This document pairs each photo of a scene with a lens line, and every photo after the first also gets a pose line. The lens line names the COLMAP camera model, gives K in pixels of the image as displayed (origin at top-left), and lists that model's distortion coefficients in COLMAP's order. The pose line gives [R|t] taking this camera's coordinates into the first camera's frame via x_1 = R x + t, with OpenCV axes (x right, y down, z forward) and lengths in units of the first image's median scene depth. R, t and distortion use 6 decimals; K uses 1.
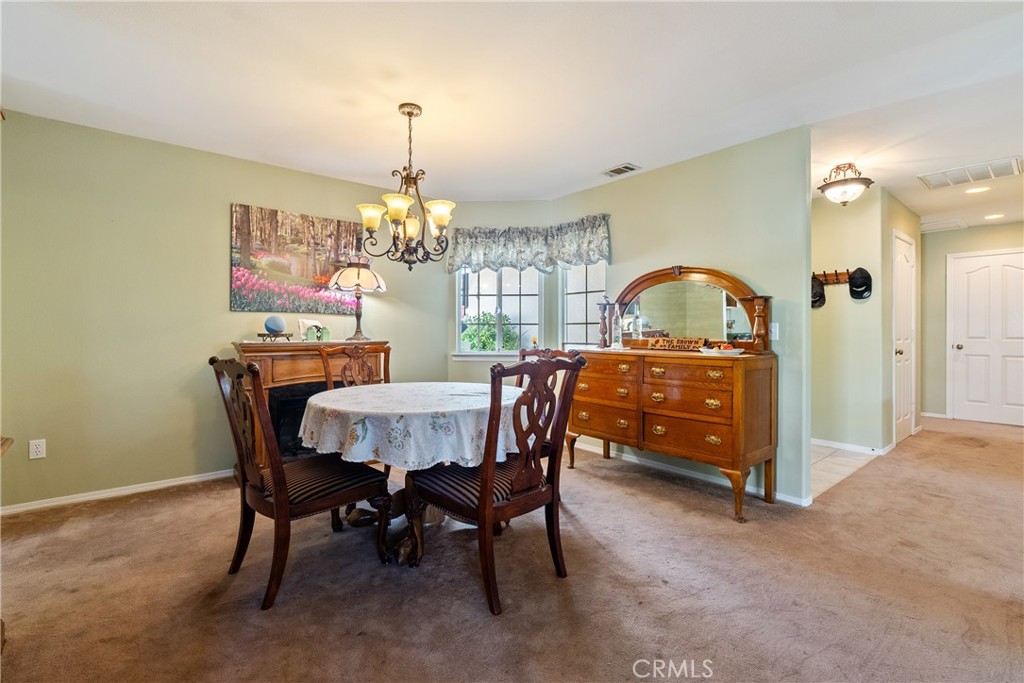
lens RADIAL K [[463.5, 0, 509.3], [0, 463.5, 336.1], [0, 0, 1]] dist [-0.000845, 0.000043]
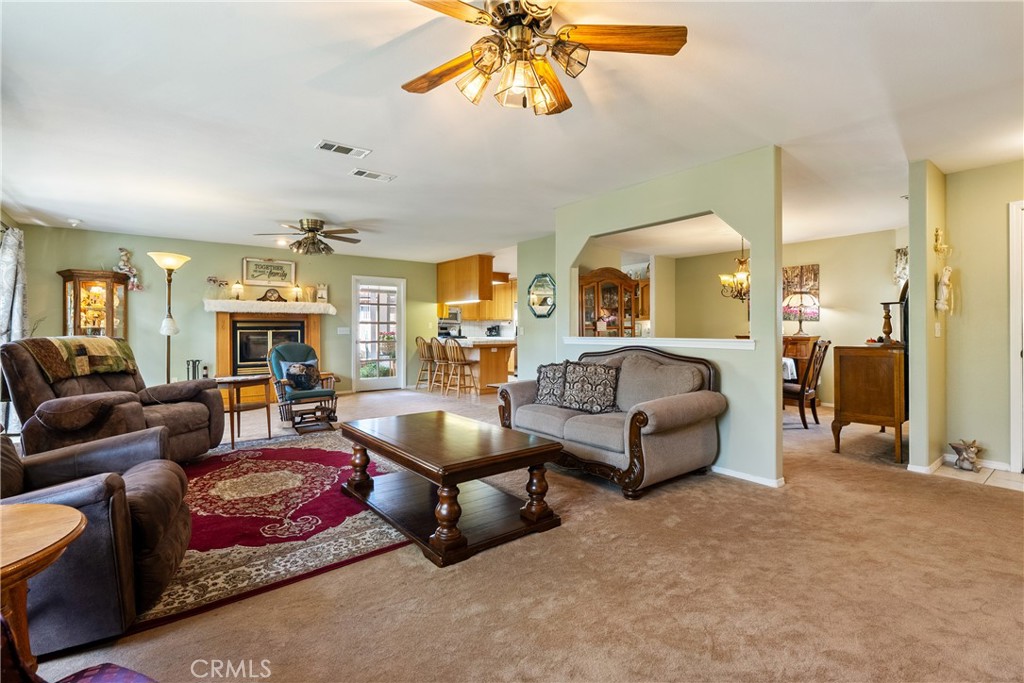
lens RADIAL K [[471.0, 0, 516.4], [0, 471.0, 328.7], [0, 0, 1]] dist [-0.003263, 0.000046]
pose [[-0.032165, -0.004817, -0.999471, 1.470923], [-0.004983, 0.999977, -0.004659, -0.002227], [0.999470, 0.004830, -0.032188, -0.007889]]
